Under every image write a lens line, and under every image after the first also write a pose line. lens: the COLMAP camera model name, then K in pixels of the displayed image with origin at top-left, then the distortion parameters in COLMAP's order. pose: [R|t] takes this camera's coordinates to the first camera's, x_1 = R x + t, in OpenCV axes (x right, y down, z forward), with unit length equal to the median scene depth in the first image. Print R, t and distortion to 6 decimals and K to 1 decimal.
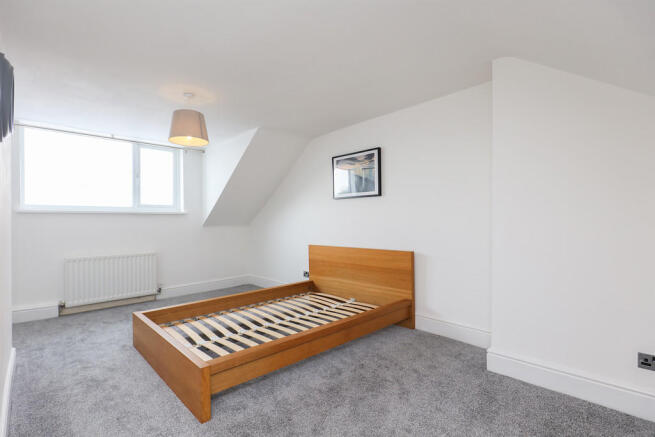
lens RADIAL K [[313.0, 0, 327.5], [0, 313.0, 218.5], [0, 0, 1]] dist [-0.000804, -0.000217]
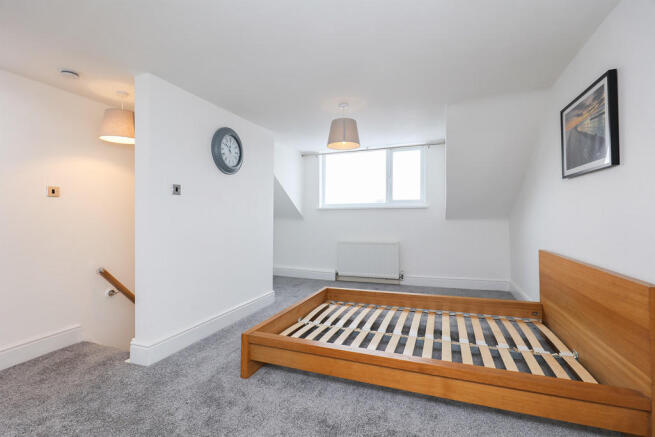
lens RADIAL K [[301.8, 0, 327.3], [0, 301.8, 208.0], [0, 0, 1]] dist [-0.000018, -0.000043]
pose [[0.429972, -0.019936, -0.902622, 0.342531], [0.013862, 0.999784, -0.015478, -0.001962], [0.902736, -0.005857, 0.430155, 0.316009]]
